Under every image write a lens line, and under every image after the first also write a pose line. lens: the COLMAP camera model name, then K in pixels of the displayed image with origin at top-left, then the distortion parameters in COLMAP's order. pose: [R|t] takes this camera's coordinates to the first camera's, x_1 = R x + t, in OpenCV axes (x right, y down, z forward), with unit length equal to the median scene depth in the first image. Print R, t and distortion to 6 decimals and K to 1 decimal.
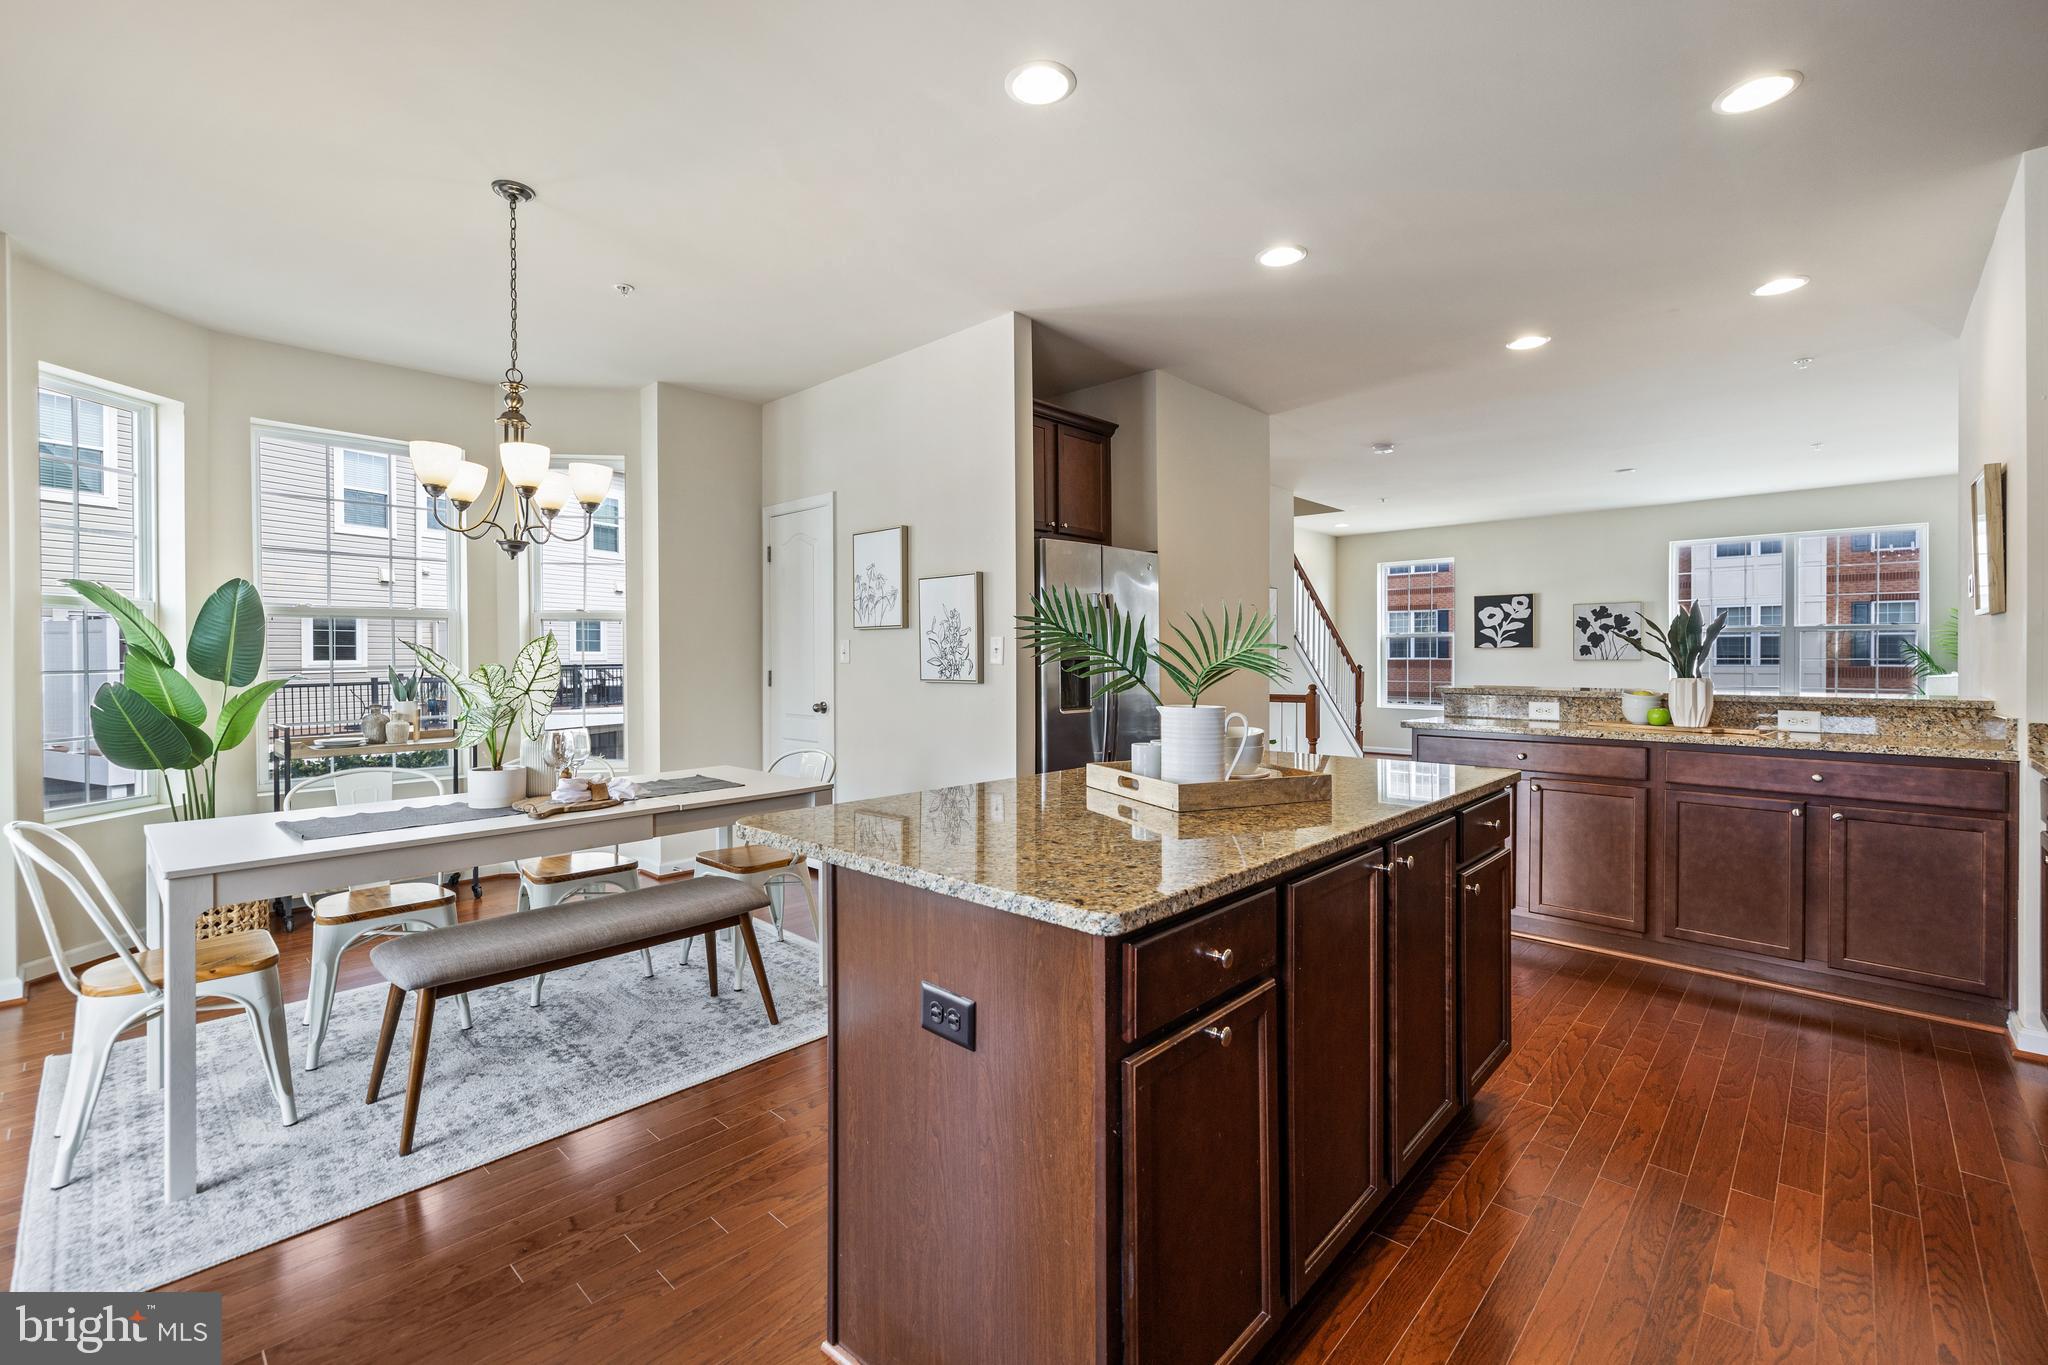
lens RADIAL K [[892.1, 0, 1012.2], [0, 892.1, 662.3], [0, 0, 1]] dist [0.001956, 0.001434]
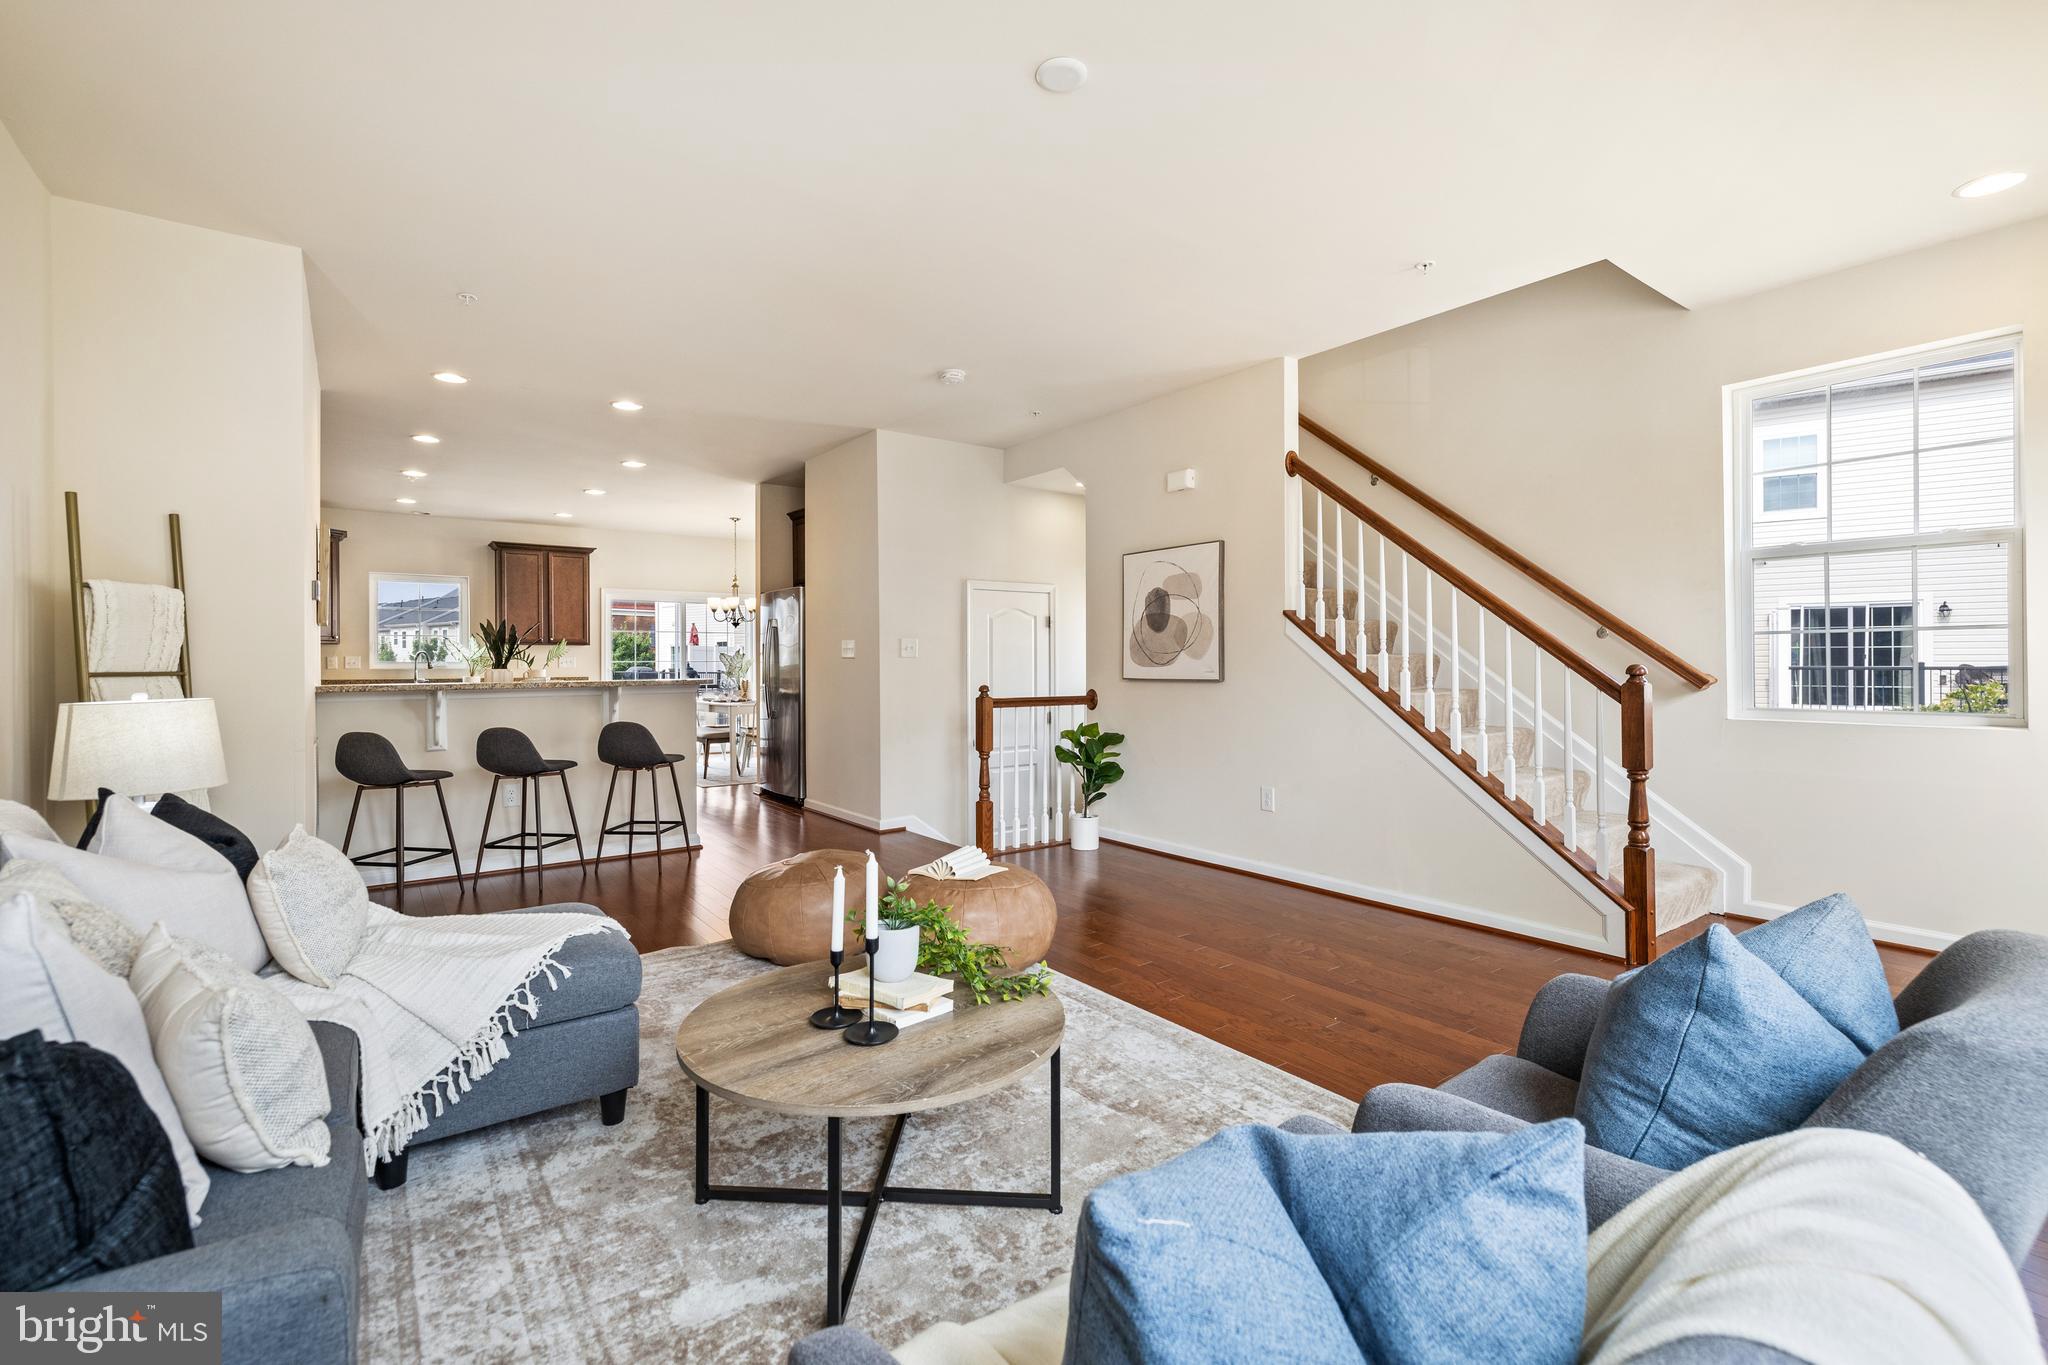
lens RADIAL K [[892.1, 0, 1004.4], [0, 892.1, 668.4], [0, 0, 1]] dist [0.001956, 0.001434]
pose [[-0.189115, 0.006228, -0.981935, 1.470391], [-0.003321, 0.999970, 0.006982, 0.003523], [0.981949, 0.004581, -0.189089, 1.514847]]
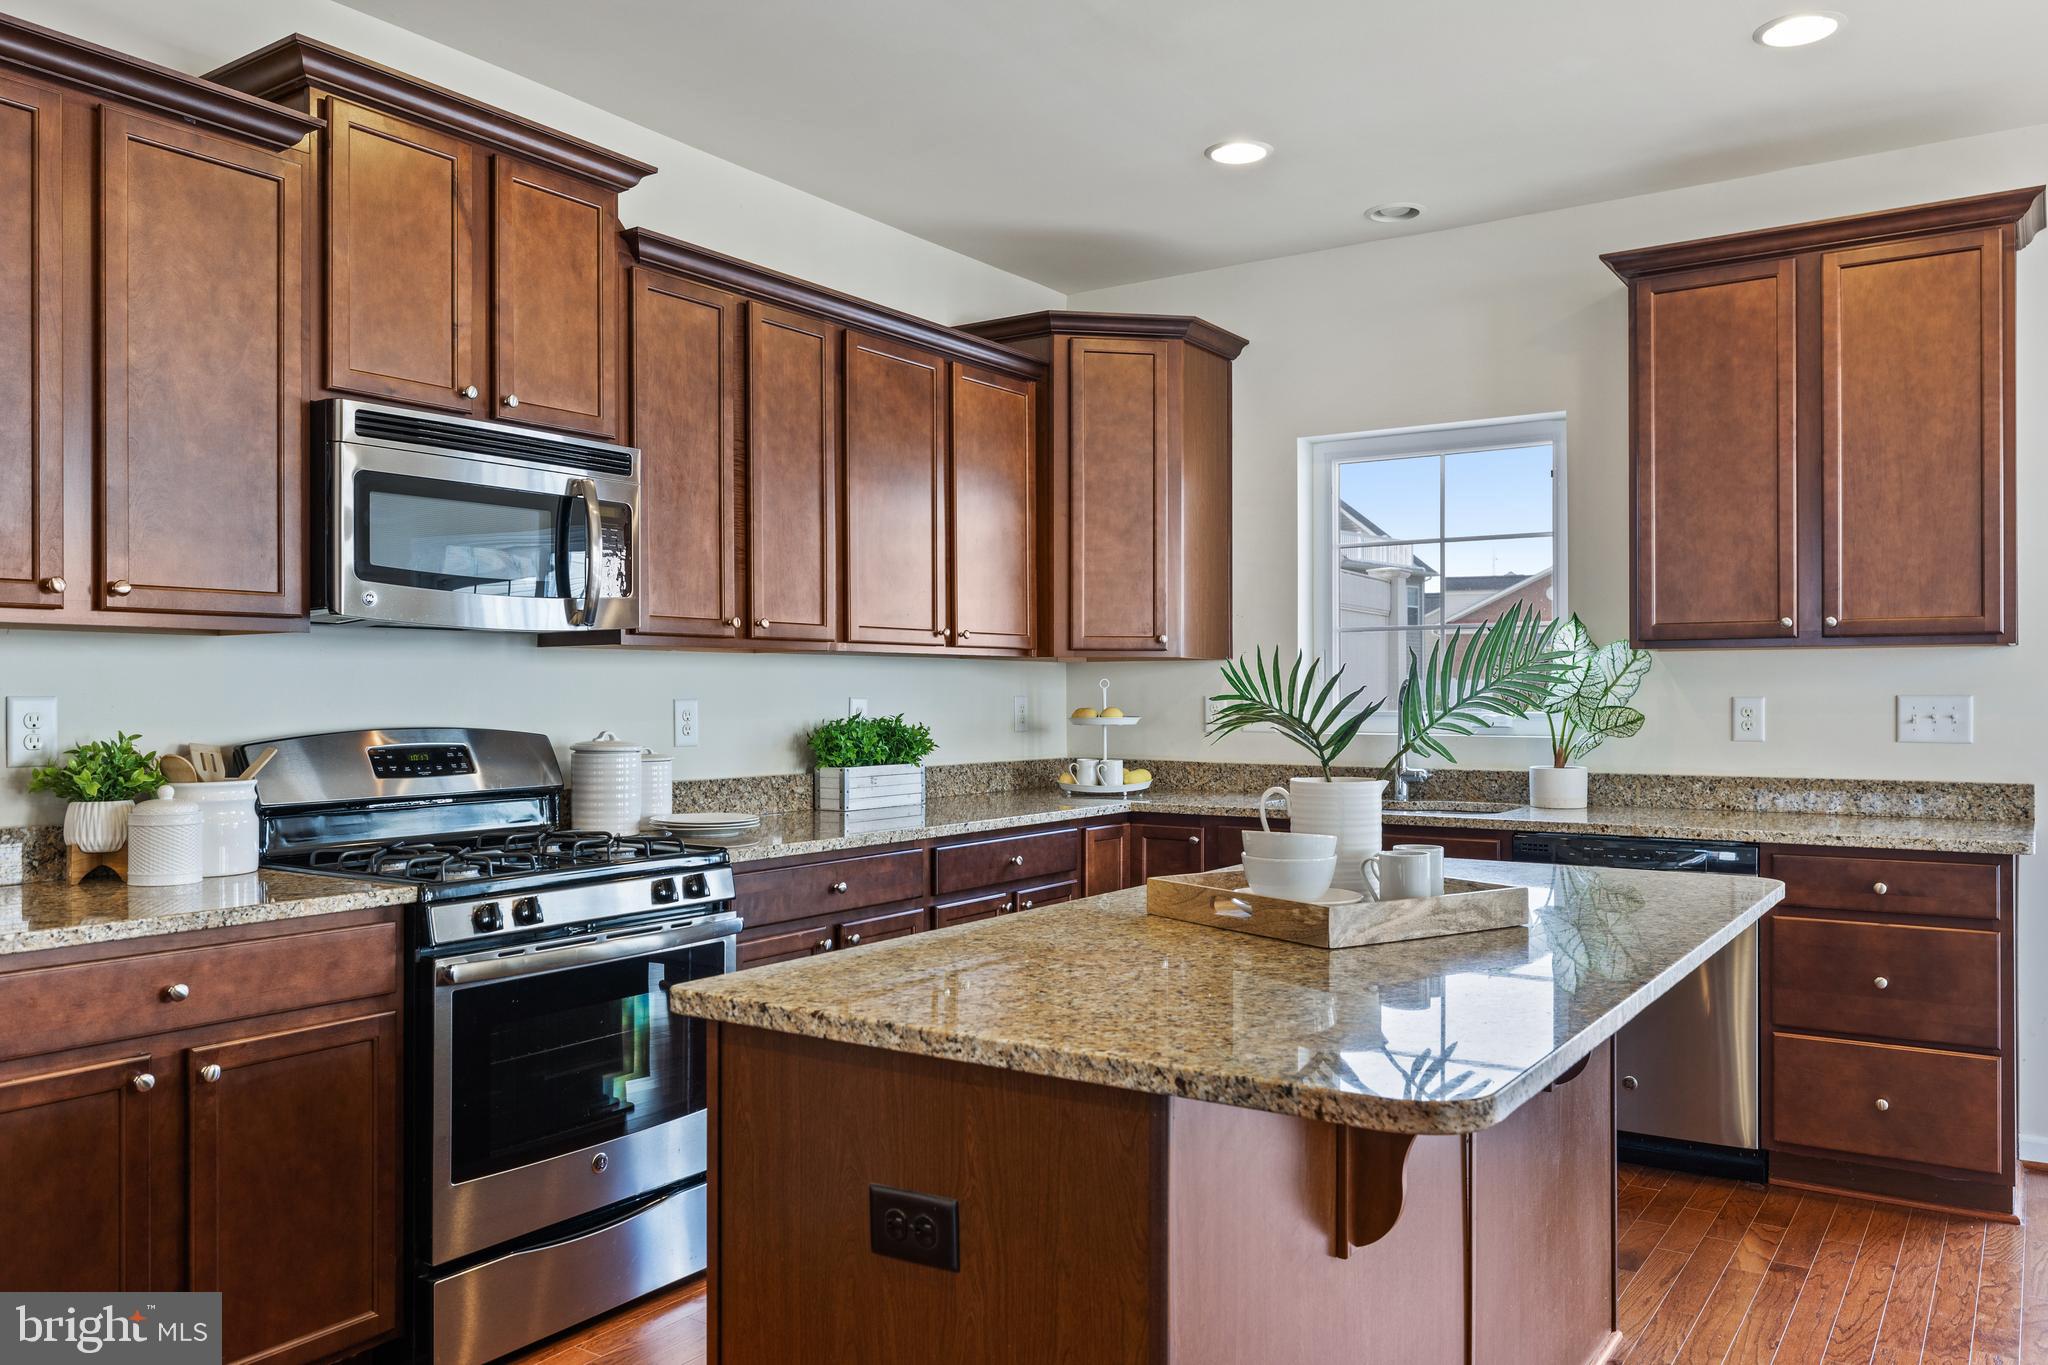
lens RADIAL K [[1502.7, 0, 1034.4], [0, 1502.7, 685.1], [0, 0, 1]] dist [0.006917, -0.010393]
pose [[-0.986471, 0.002995, -0.163908, 0.254793], [0.003035, 0.999995, 0.000008, -0.010836], [0.163907, -0.000490, -0.986476, 0.860993]]
